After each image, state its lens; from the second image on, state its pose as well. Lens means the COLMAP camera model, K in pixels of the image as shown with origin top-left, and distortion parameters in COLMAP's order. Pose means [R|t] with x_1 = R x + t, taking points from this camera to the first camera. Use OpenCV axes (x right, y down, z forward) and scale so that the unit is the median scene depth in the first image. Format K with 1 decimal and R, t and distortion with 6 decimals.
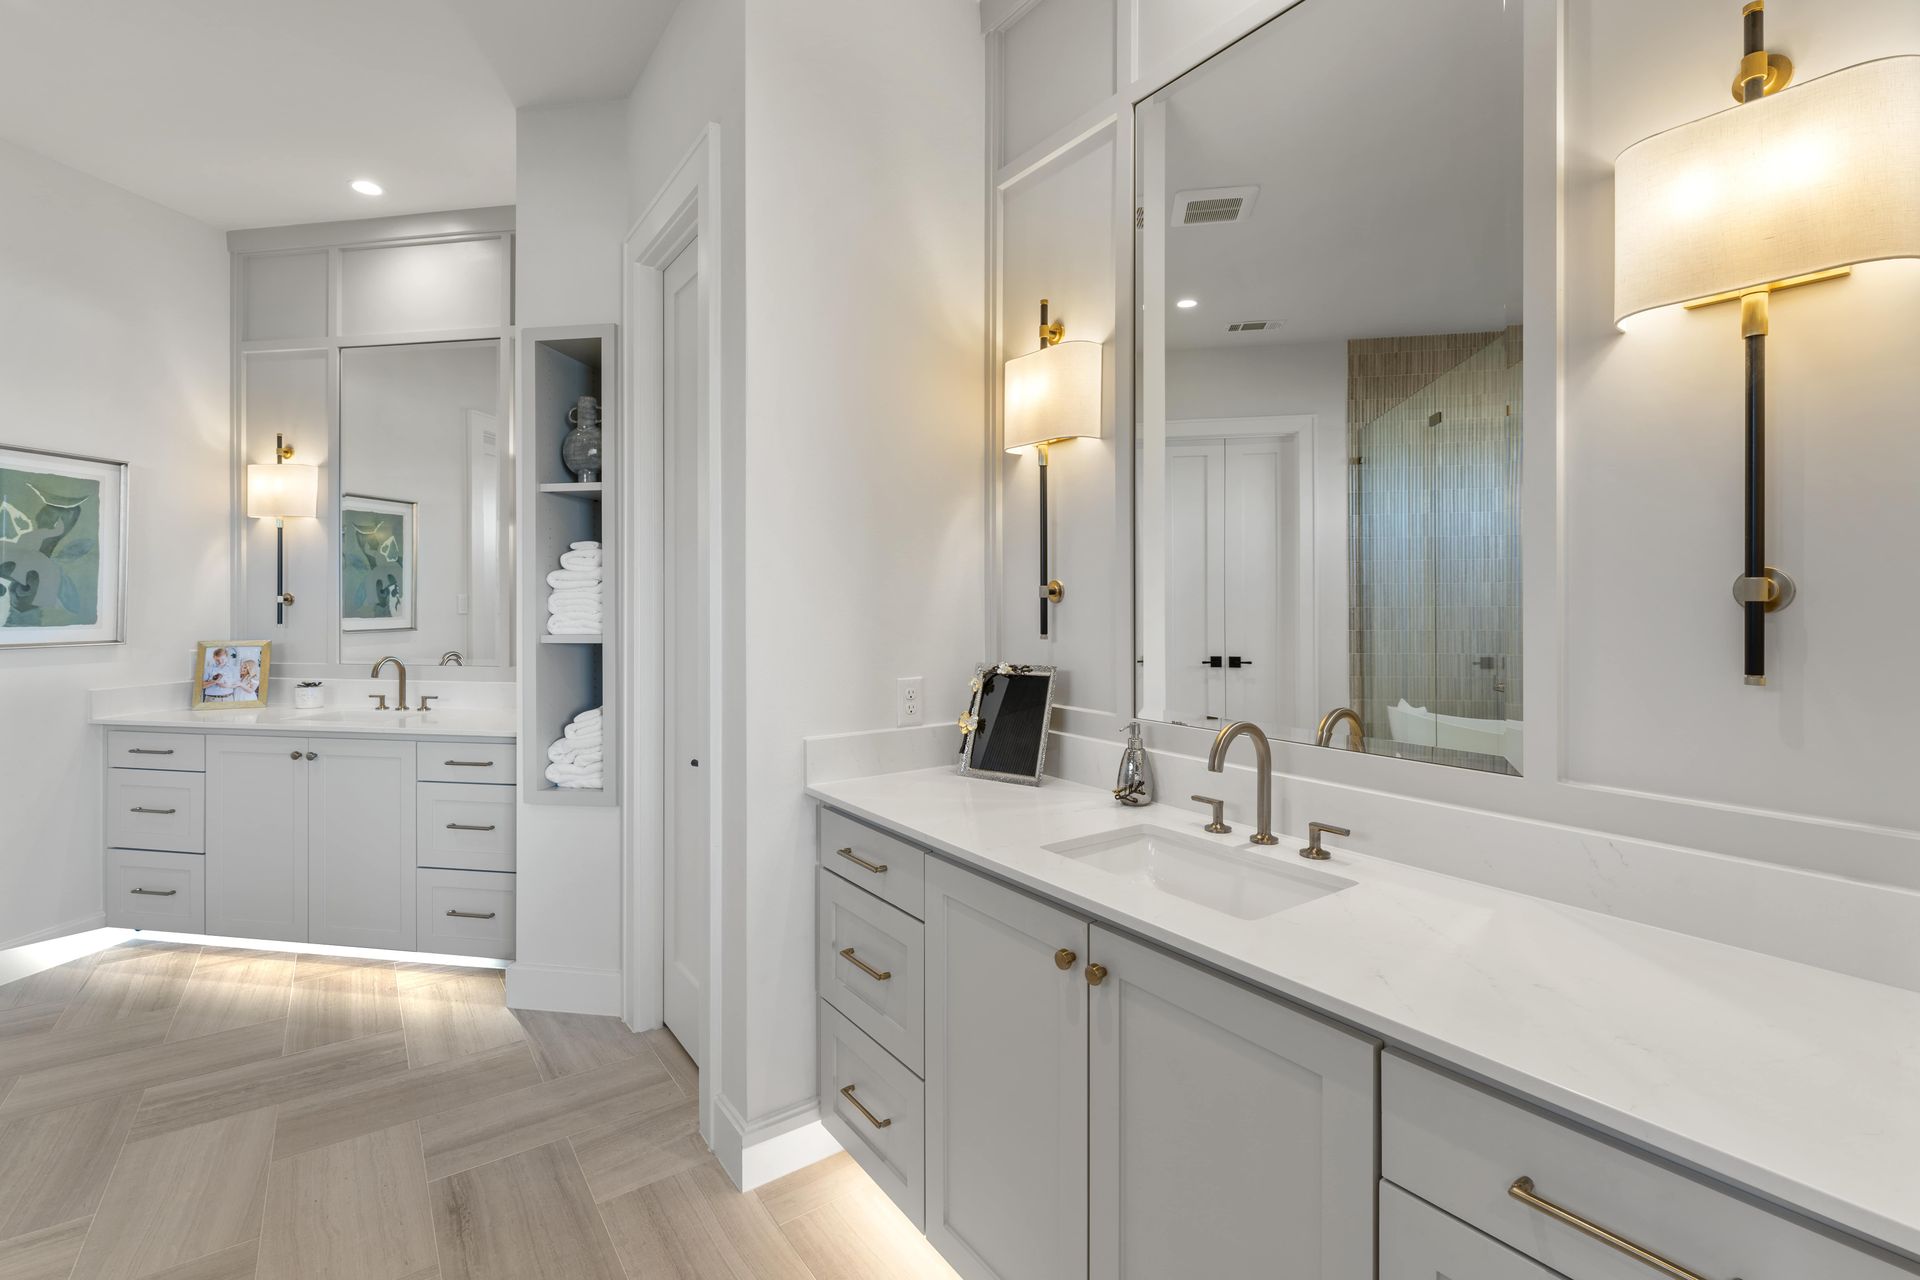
lens RADIAL K [[845.7, 0, 958.3], [0, 845.7, 591.9], [0, 0, 1]] dist [-0.000904, -0.000185]
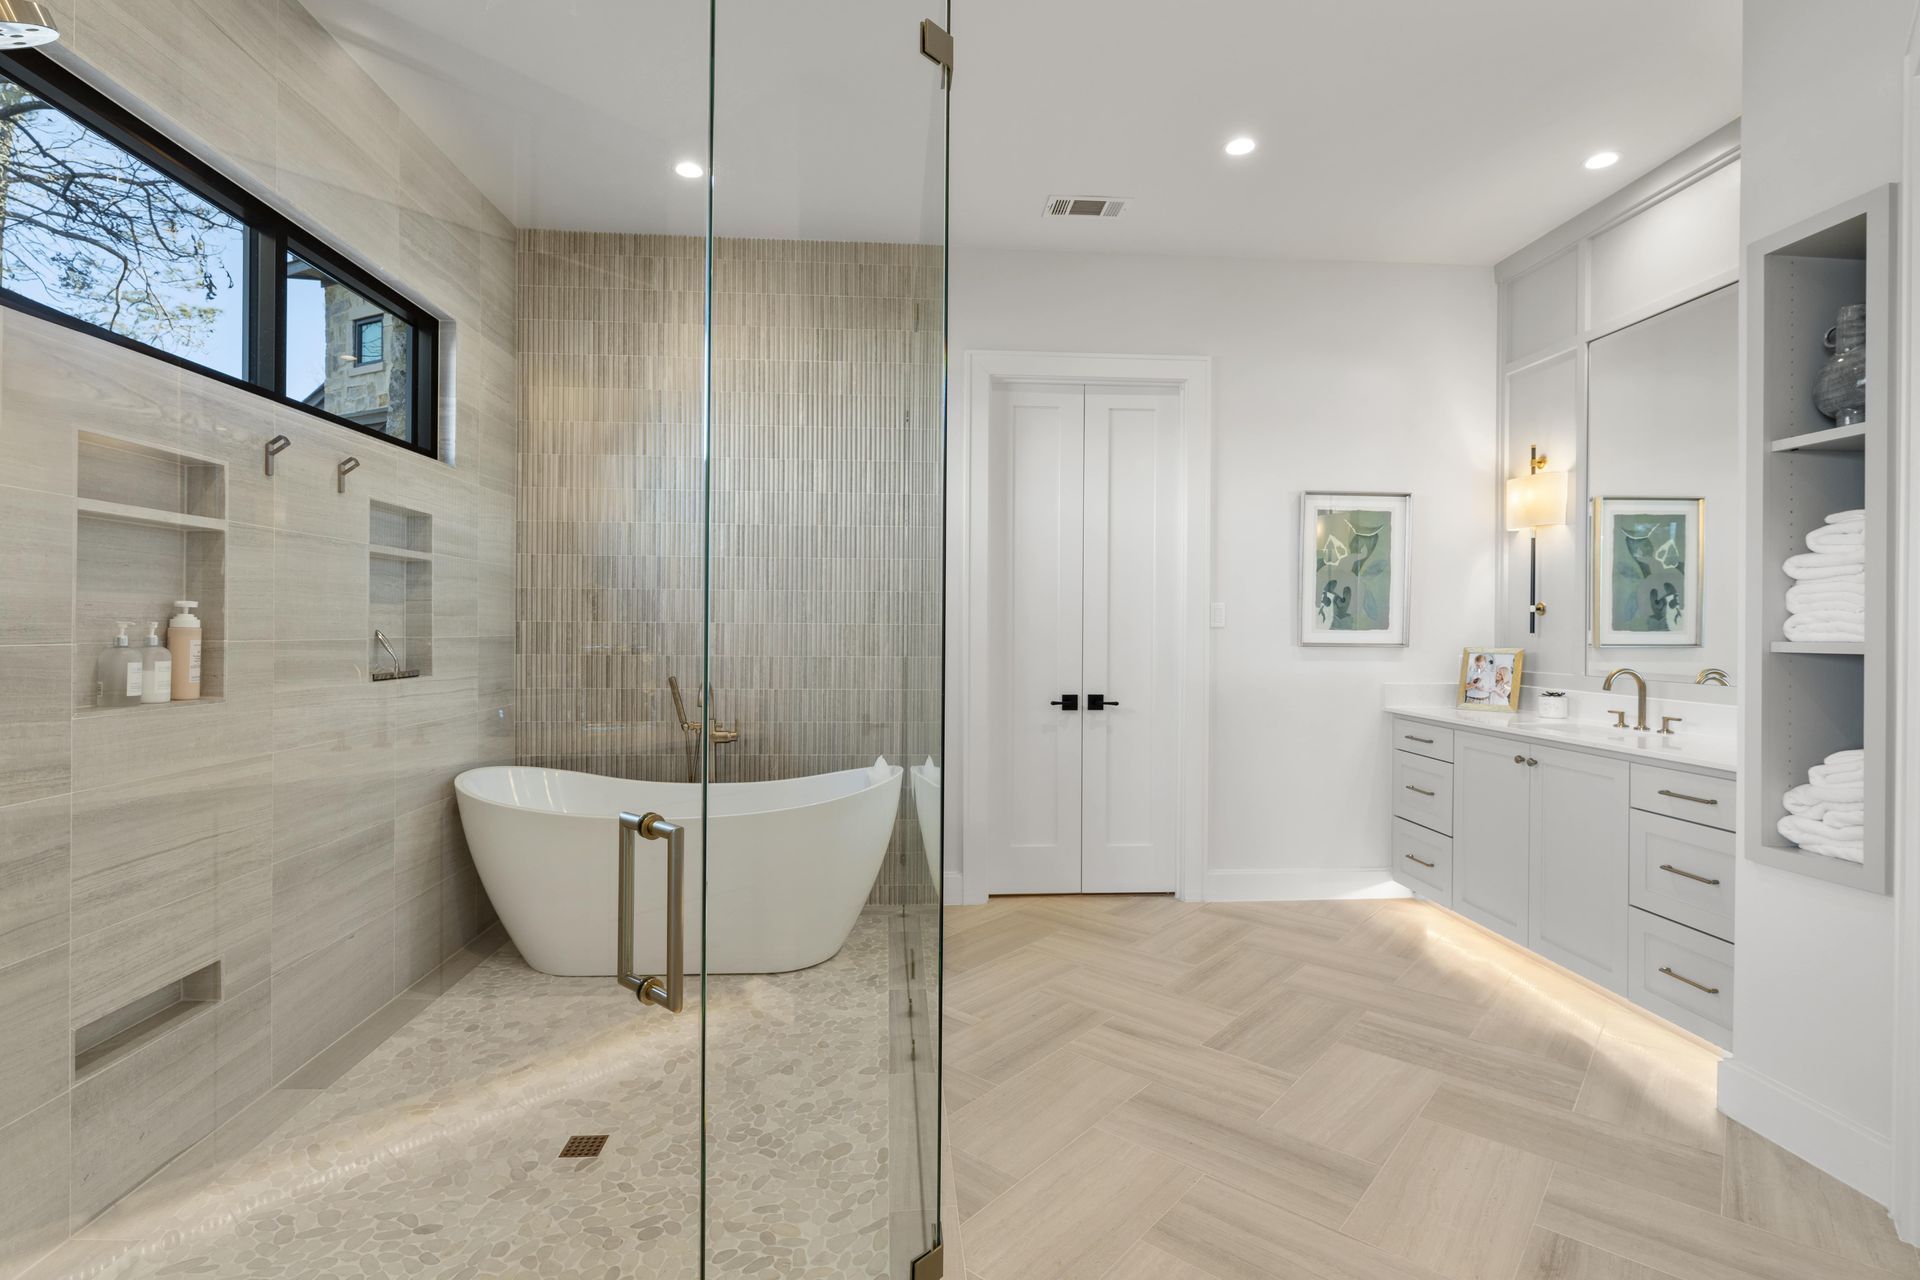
lens RADIAL K [[903.8, 0, 961.0], [0, 903.8, 615.3], [0, 0, 1]] dist [-0.003106, 0.000013]
pose [[0.252479, -0.008797, -0.967562, 0.079962], [0.007841, 0.999944, -0.007045, 0.022115], [0.967571, -0.005808, 0.252534, 0.078917]]
